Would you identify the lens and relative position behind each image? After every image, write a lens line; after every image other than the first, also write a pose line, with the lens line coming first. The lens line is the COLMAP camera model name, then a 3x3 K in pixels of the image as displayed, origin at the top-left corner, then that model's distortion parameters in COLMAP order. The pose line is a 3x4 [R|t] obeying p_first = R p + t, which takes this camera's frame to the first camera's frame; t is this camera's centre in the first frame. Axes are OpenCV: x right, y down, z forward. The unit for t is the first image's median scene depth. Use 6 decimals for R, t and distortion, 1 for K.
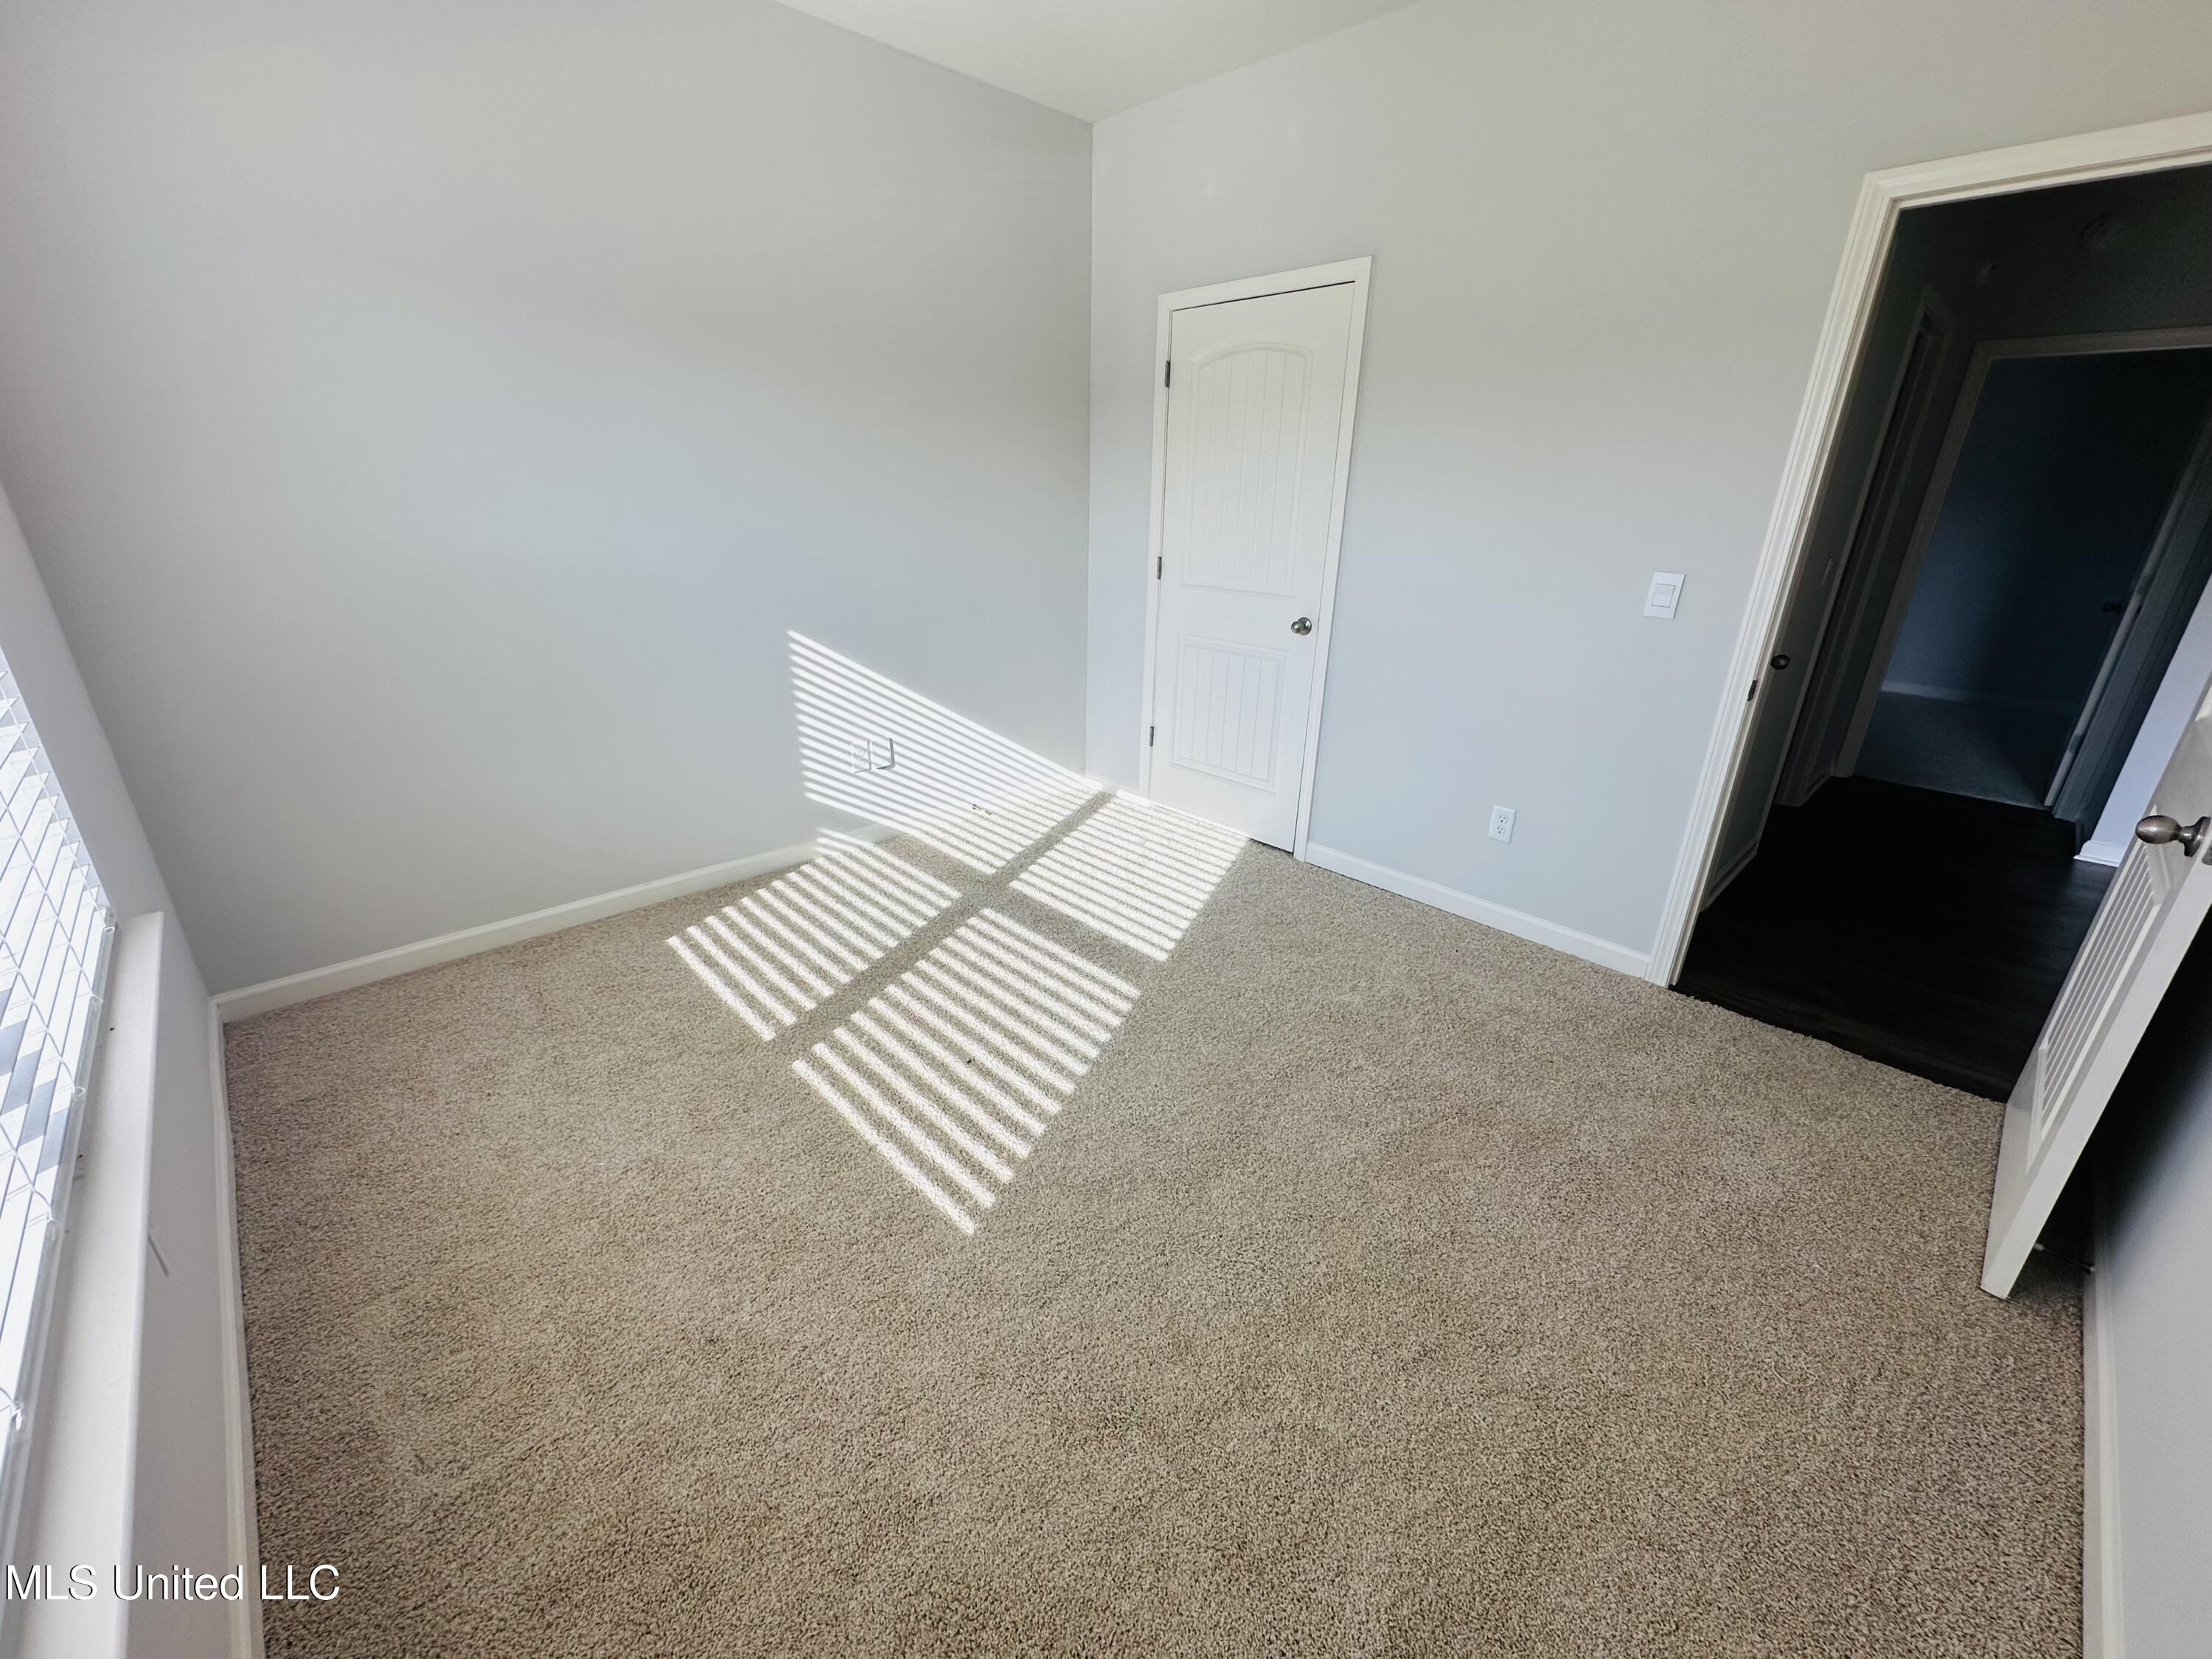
lens RADIAL K [[878.0, 0, 1098.3], [0, 878.0, 818.3], [0, 0, 1]] dist [-0.005657, 0.000607]
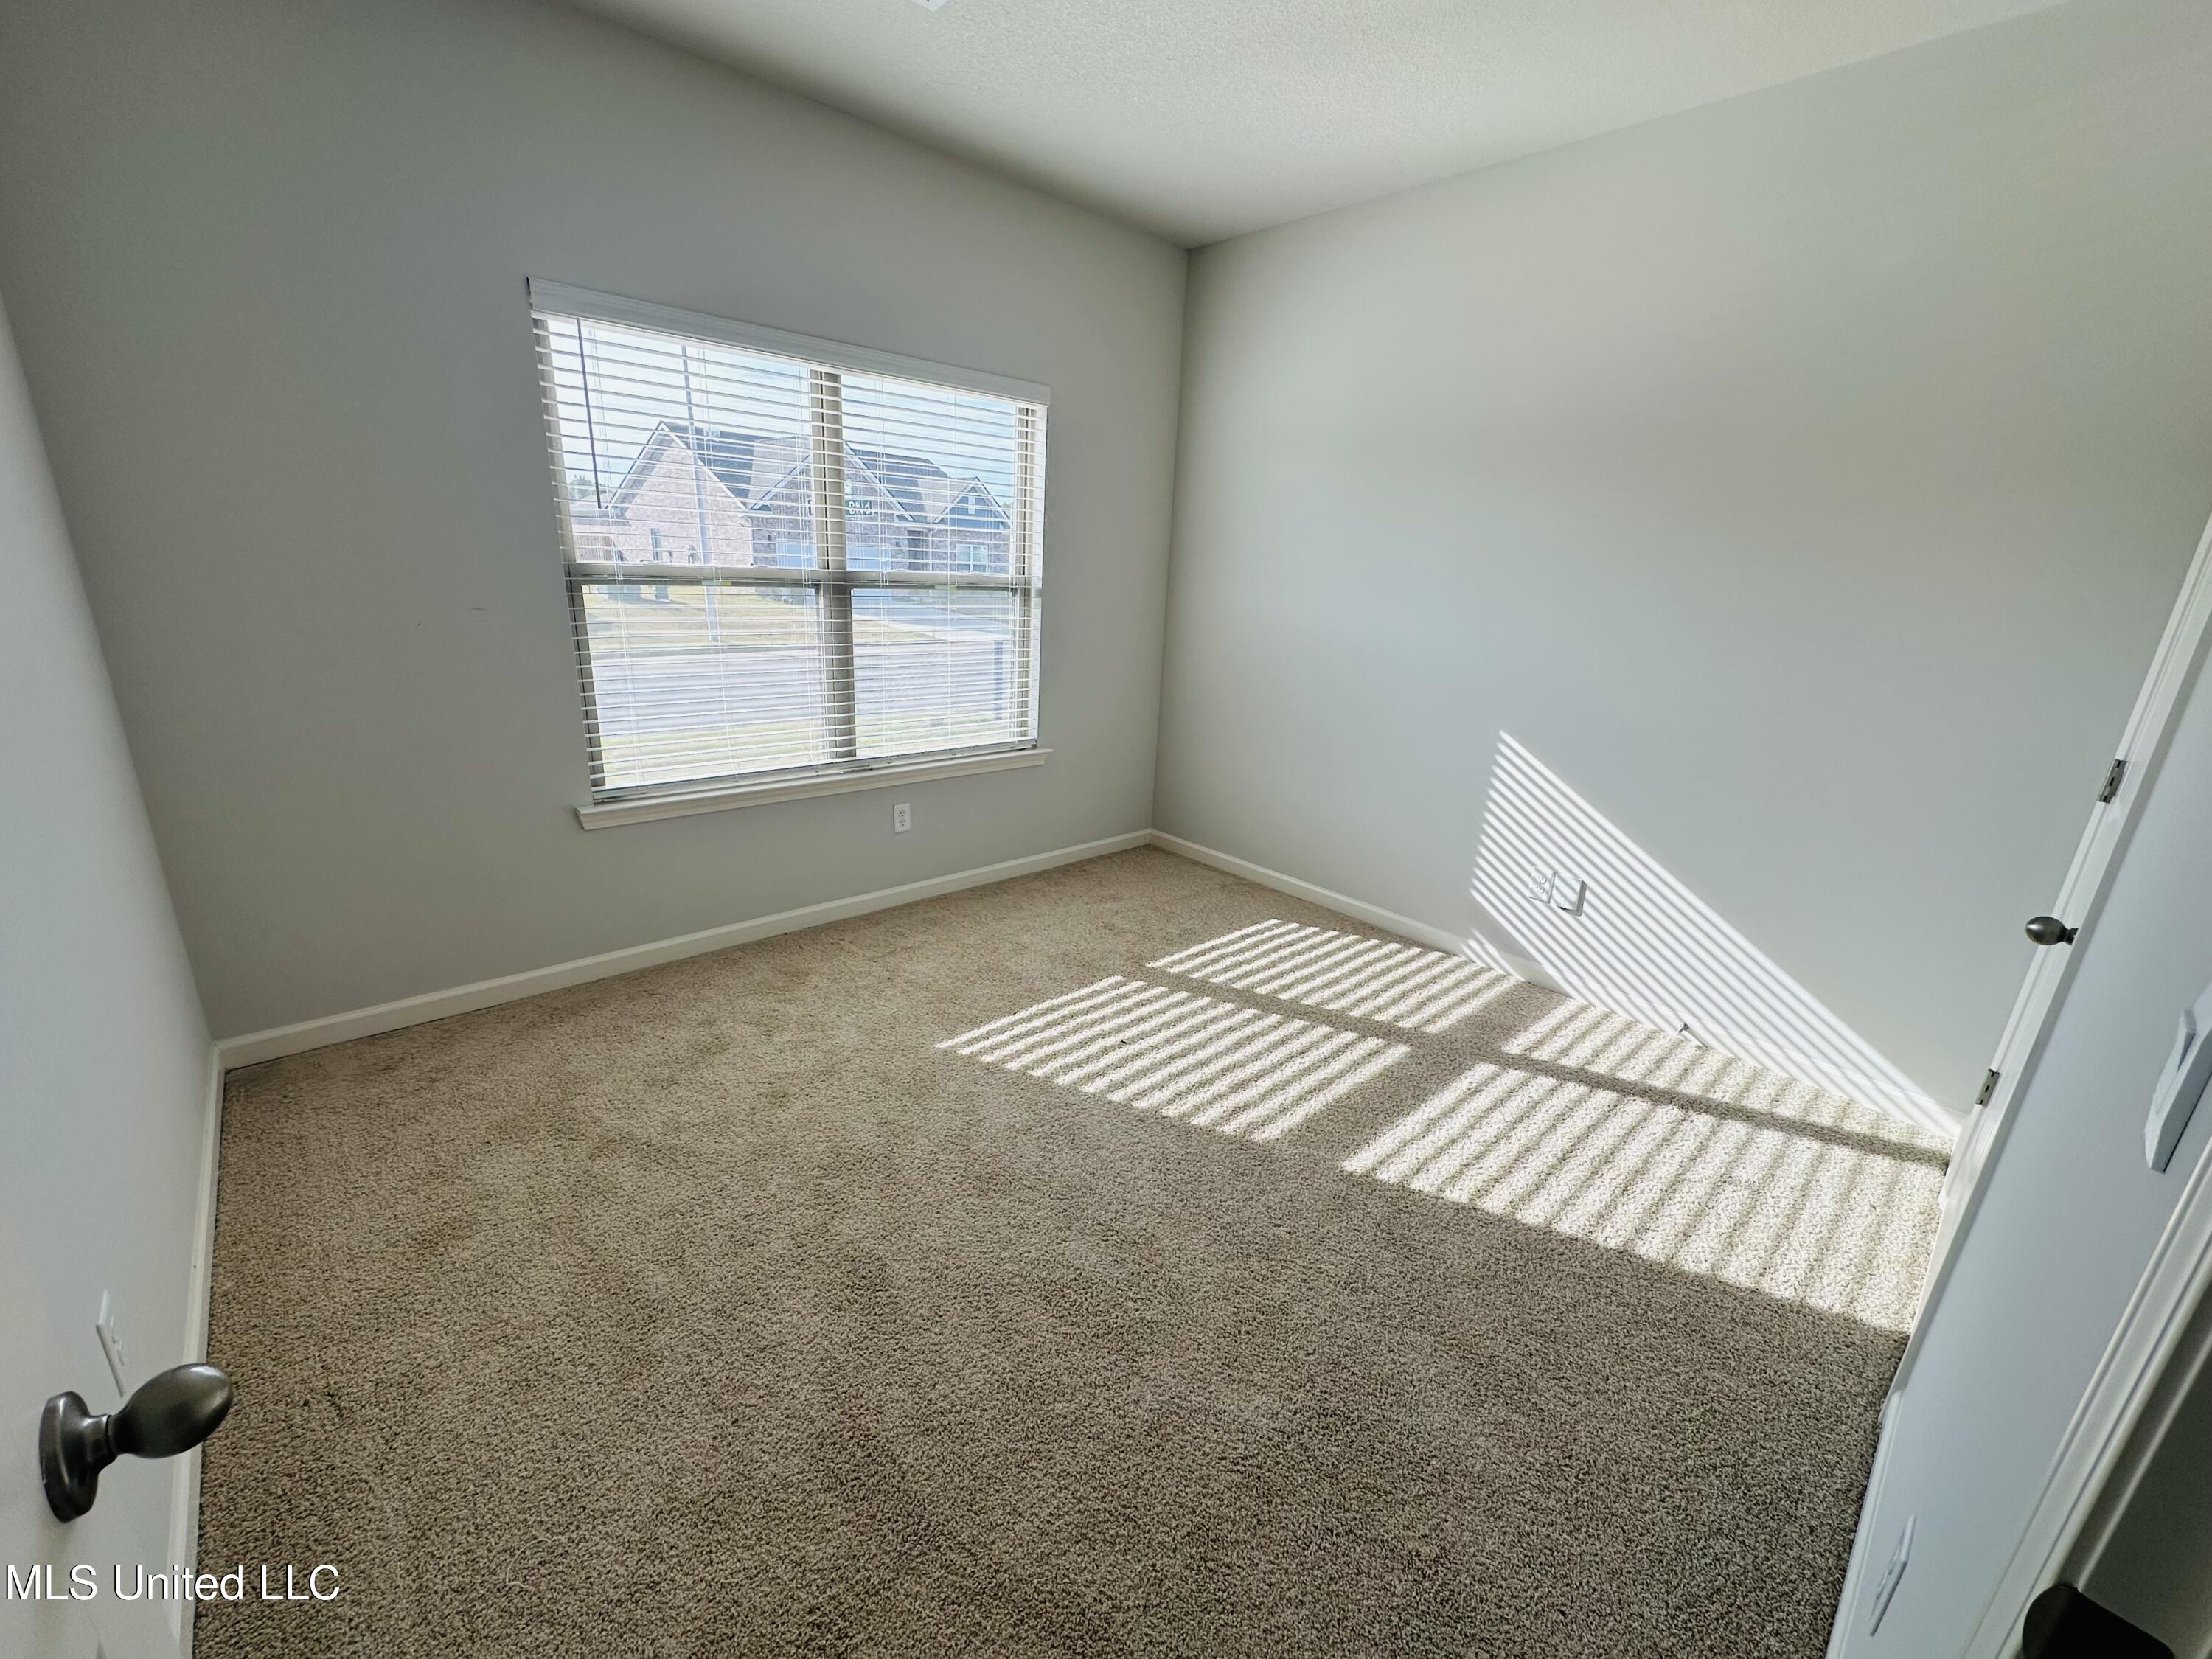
lens RADIAL K [[878.0, 0, 1111.7], [0, 878.0, 823.6], [0, 0, 1]] dist [-0.005657, 0.000607]
pose [[0.007754, 0.274323, -0.961606, 0.664656], [-0.401143, 0.881721, 0.248299, -0.197465], [0.915983, 0.383816, 0.116880, 0.531376]]
